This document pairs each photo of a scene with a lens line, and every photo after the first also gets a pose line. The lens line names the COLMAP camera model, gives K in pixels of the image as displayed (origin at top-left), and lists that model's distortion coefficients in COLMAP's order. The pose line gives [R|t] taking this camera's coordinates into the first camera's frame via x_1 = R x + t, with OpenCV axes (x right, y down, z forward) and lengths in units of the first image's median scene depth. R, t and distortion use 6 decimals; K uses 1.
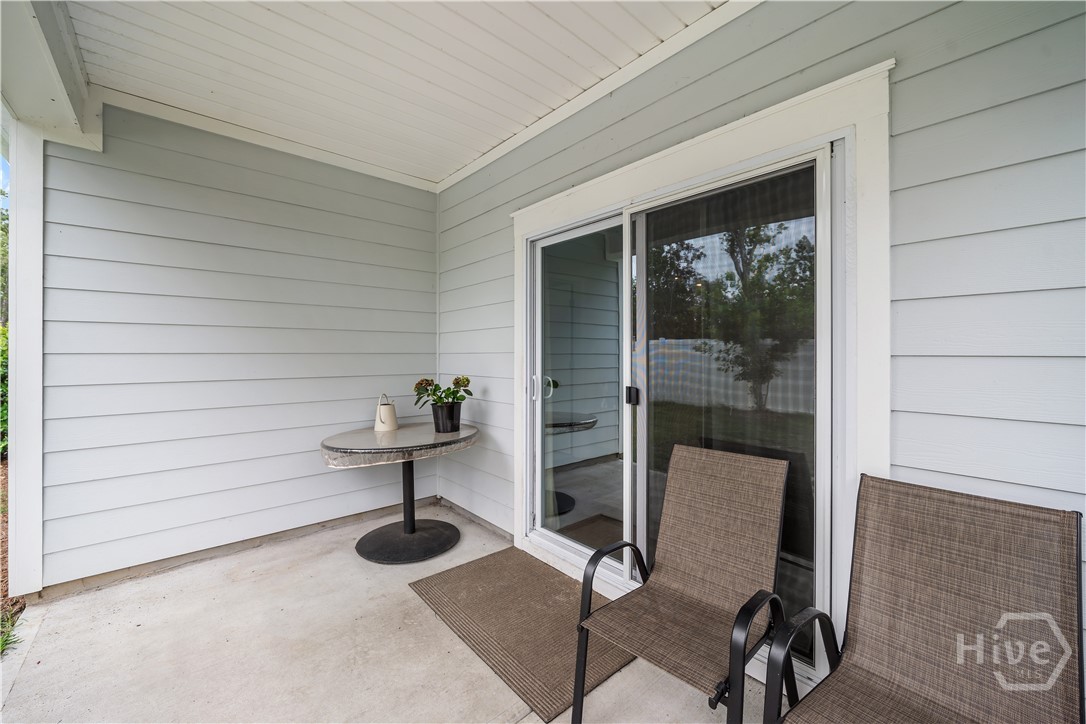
lens RADIAL K [[422.8, 0, 536.5], [0, 422.8, 358.7], [0, 0, 1]] dist [-0.006547, 0.000006]
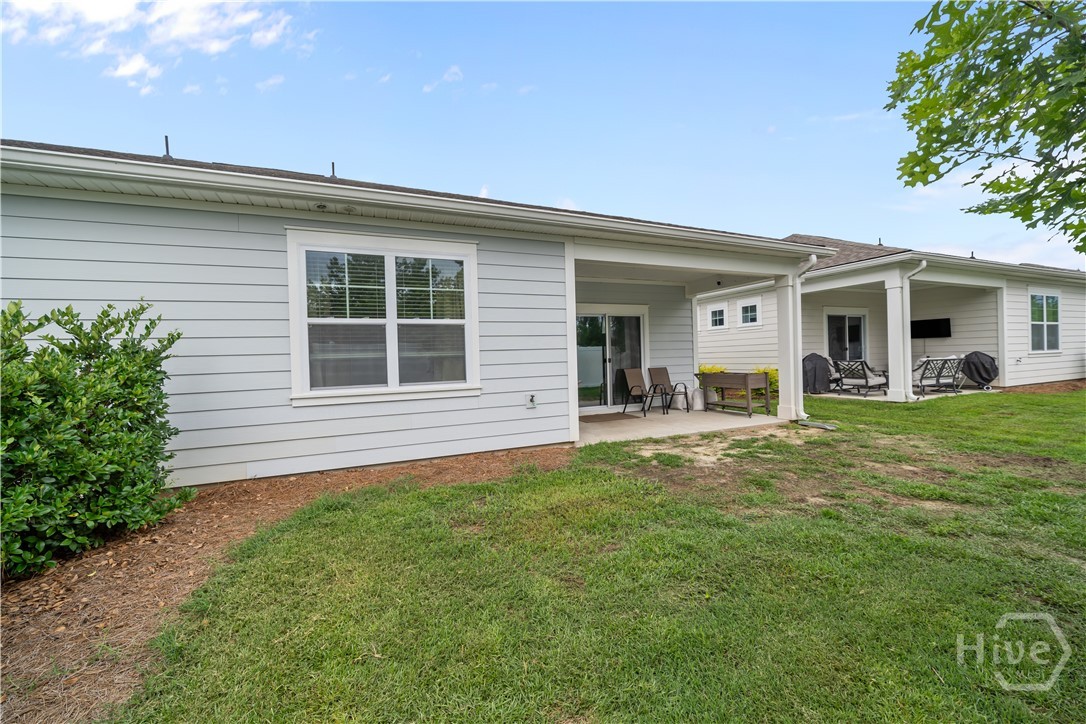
lens RADIAL K [[422.8, 0, 536.5], [0, 422.8, 358.7], [0, 0, 1]] dist [-0.006547, 0.000006]
pose [[0.328456, -0.007873, 0.944486, -3.381451], [0.037306, 0.999293, -0.004644, 0.055117], [-0.943782, 0.036760, 0.328518, 0.287310]]
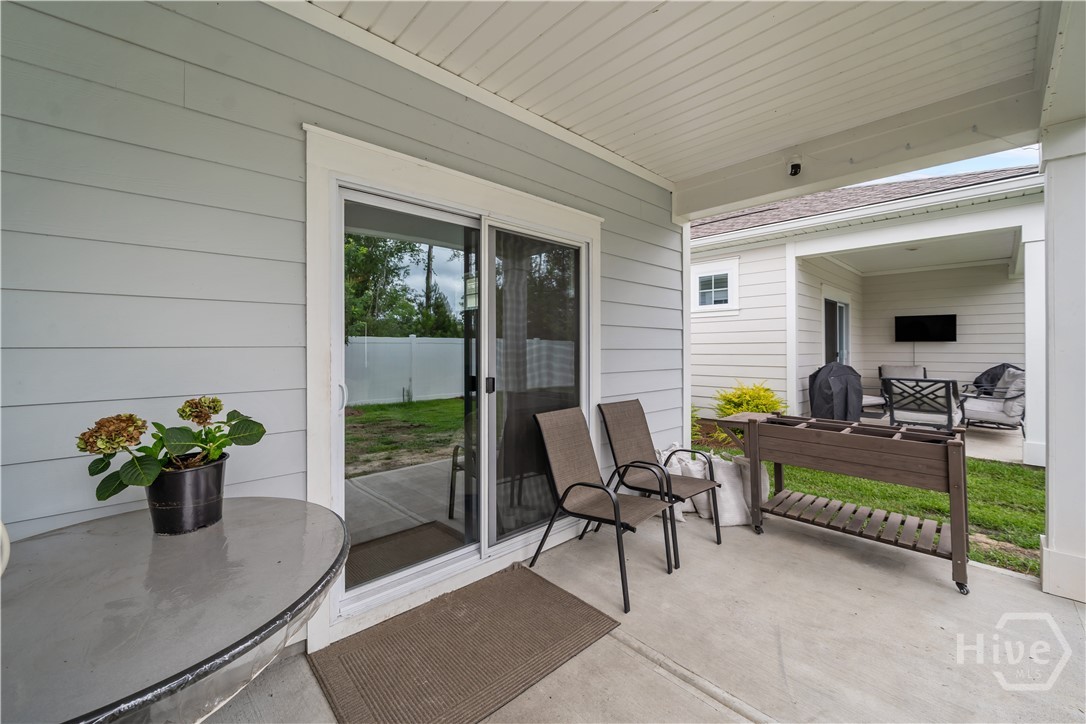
lens RADIAL K [[438.8, 0, 538.5], [0, 438.8, 348.7], [0, 0, 1]] dist [0.010738, 0.000032]
pose [[-0.026531, 0.003919, 0.999640, -0.842090], [0.012034, 0.999921, -0.003601, -0.004436], [-0.999576, 0.011934, -0.026576, 0.792614]]
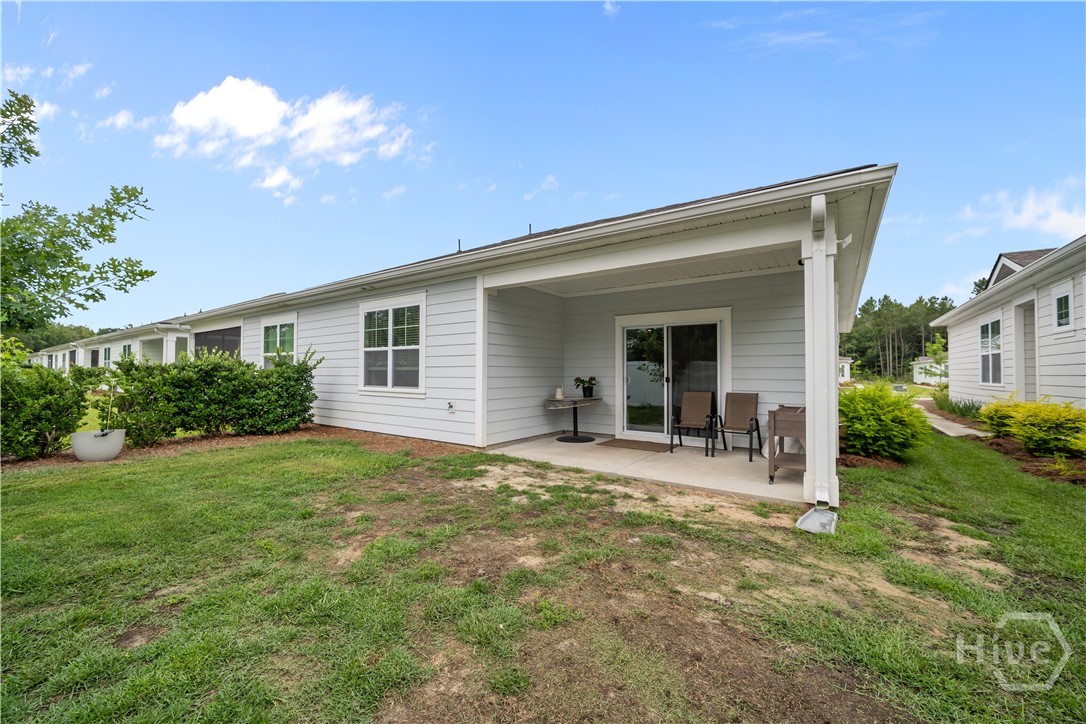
lens RADIAL K [[424.7, 0, 533.2], [0, 424.7, 364.0], [0, 0, 1]] dist [-0.002689, -0.000058]
pose [[0.978693, 0.011533, 0.205004, -1.338576], [-0.005309, 0.999509, -0.030882, 0.062530], [-0.205260, 0.029136, 0.978274, -1.852778]]
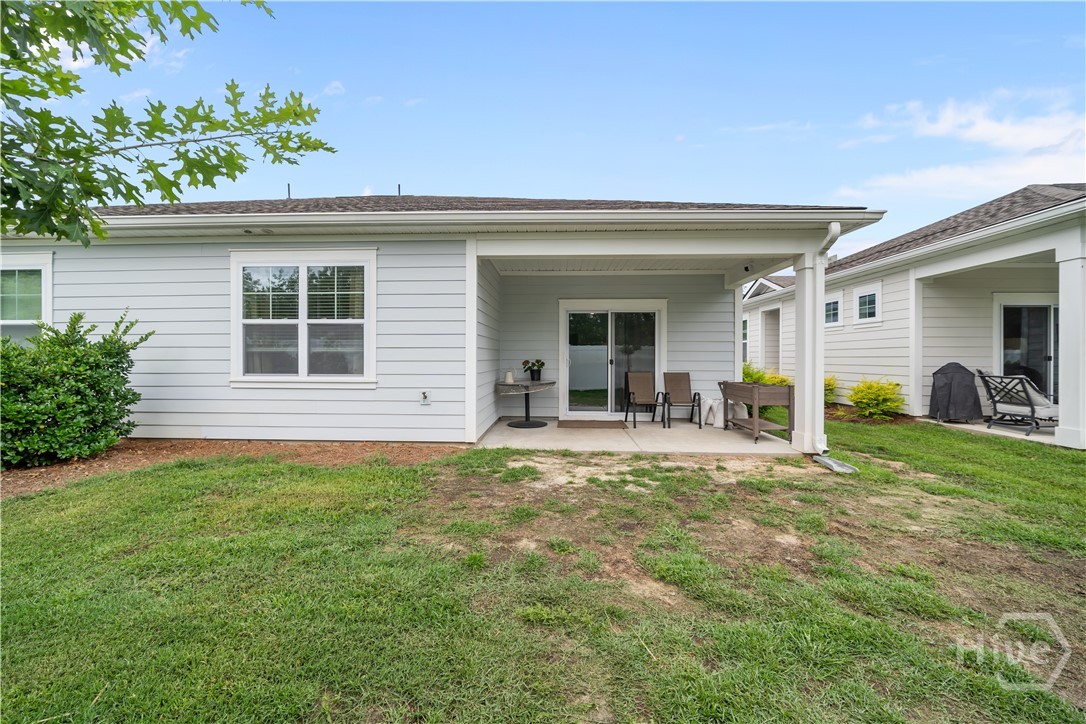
lens RADIAL K [[422.8, 0, 536.5], [0, 422.8, 358.7], [0, 0, 1]] dist [-0.006547, 0.000006]
pose [[0.707198, 0.002236, 0.707012, -2.481475], [0.001559, 0.999988, -0.004722, 0.066214], [-0.707014, 0.004442, 0.707185, -0.995697]]
